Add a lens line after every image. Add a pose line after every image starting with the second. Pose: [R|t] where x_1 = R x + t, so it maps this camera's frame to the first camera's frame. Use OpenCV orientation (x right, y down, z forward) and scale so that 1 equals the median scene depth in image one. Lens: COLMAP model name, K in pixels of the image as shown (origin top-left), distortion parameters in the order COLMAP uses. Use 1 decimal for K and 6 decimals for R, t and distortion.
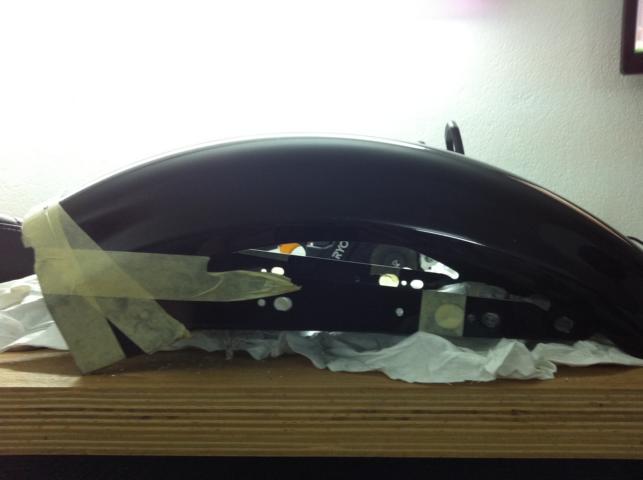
lens RADIAL K [[599.6, 0, 318.1], [0, 599.6, 239.6], [0, 0, 1]] dist [-0.019879, 0.000000]
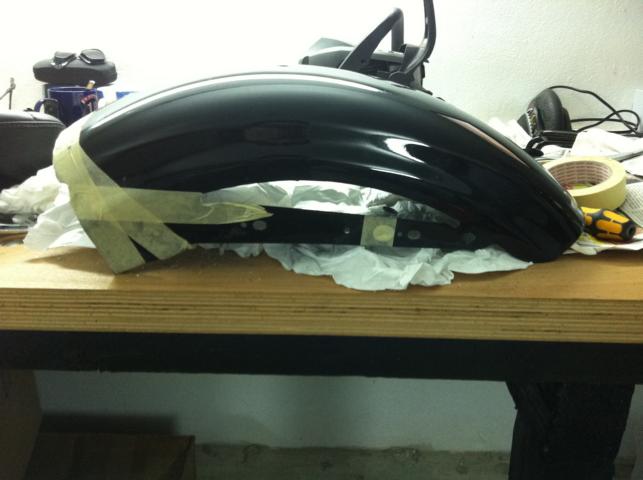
lens RADIAL K [[599.6, 0, 323.5], [0, 599.6, 239.8], [0, 0, 1]] dist [-0.019879, 0.000000]
pose [[0.999869, 0.001683, 0.016070, 0.064172], [-0.007184, 0.937152, 0.348846, -0.335747], [-0.014473, -0.348916, 0.937042, -0.274184]]
